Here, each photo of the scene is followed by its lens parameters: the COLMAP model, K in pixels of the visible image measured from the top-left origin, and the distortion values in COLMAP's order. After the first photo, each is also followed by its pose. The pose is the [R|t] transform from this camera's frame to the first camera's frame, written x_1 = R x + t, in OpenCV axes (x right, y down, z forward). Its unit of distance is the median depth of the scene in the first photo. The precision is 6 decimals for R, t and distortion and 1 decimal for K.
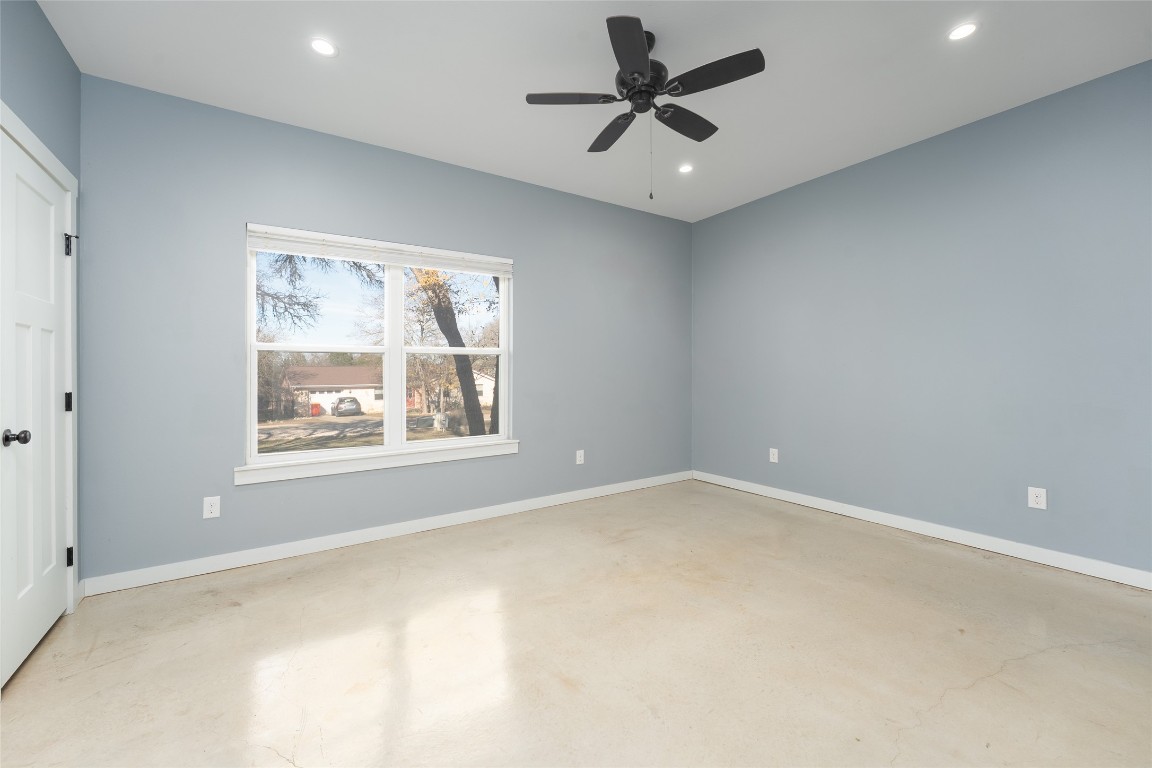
lens RADIAL K [[457.5, 0, 575.5], [0, 457.5, 380.1], [0, 0, 1]] dist [-0.007697, -0.000034]
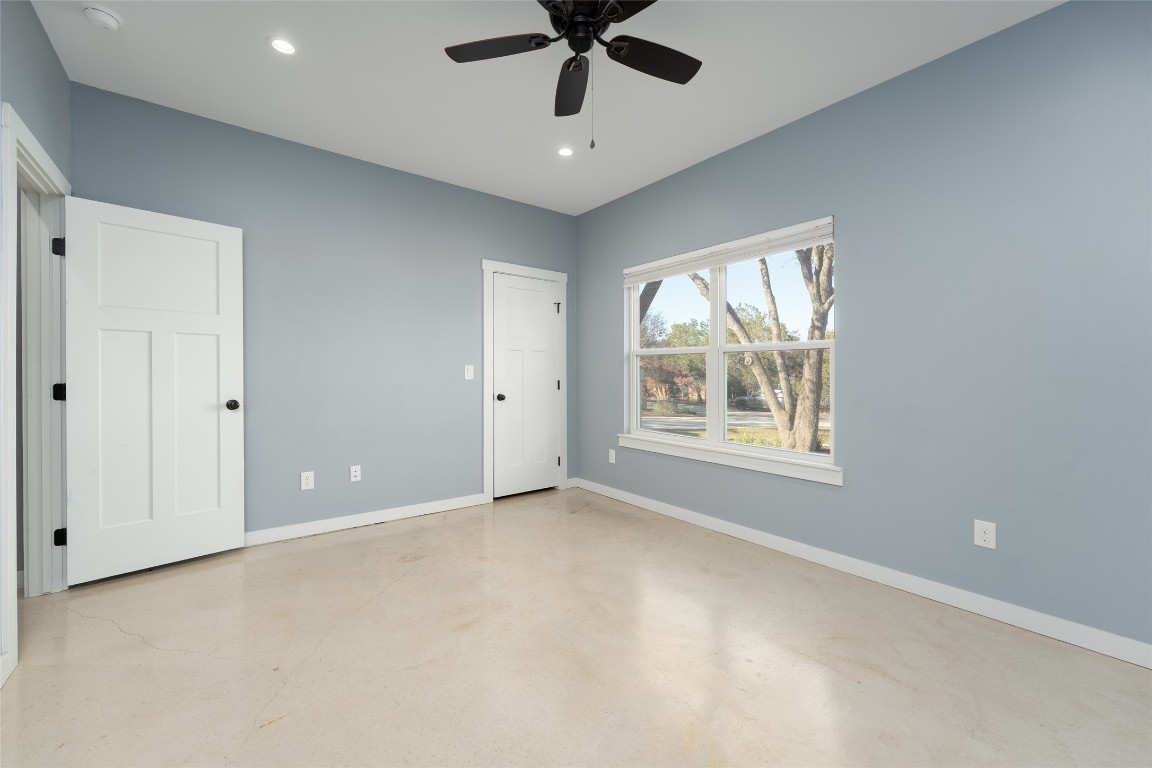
lens RADIAL K [[457.5, 0, 578.3], [0, 457.5, 382.0], [0, 0, 1]] dist [-0.007697, -0.000034]
pose [[0.077549, 0.031031, -0.996506, 0.735331], [-0.015431, 0.999433, 0.029921, -0.023284], [0.996869, 0.013056, 0.077983, 0.728402]]
